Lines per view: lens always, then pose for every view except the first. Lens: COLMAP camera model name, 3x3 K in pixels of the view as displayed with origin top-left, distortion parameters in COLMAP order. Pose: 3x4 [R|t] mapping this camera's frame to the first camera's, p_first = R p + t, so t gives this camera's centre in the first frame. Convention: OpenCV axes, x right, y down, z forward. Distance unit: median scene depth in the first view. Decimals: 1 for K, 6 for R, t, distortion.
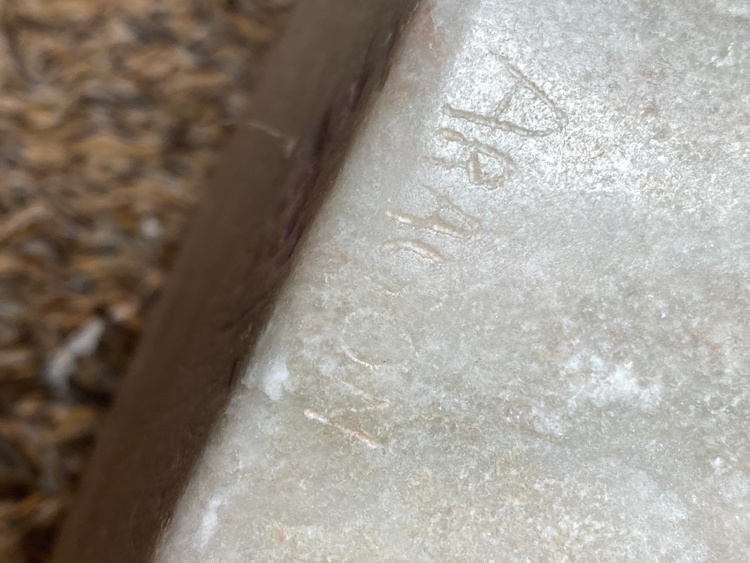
lens RADIAL K [[1128.7, 0, 375.0], [0, 1128.7, 281.5], [0, 0, 1]] dist [0.236354, -0.872578]
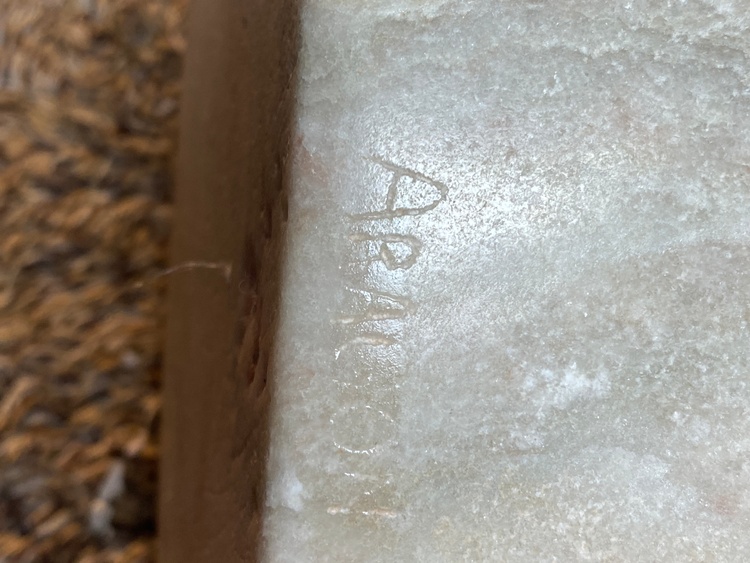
lens RADIAL K [[1128.7, 0, 375.0], [0, 1128.7, 281.5], [0, 0, 1]] dist [0.236354, -0.872578]
pose [[0.930701, -0.365135, 0.021723, 0.041164], [0.365013, 0.930954, 0.009486, -0.090669], [-0.023687, -0.000899, 0.999719, -0.147179]]
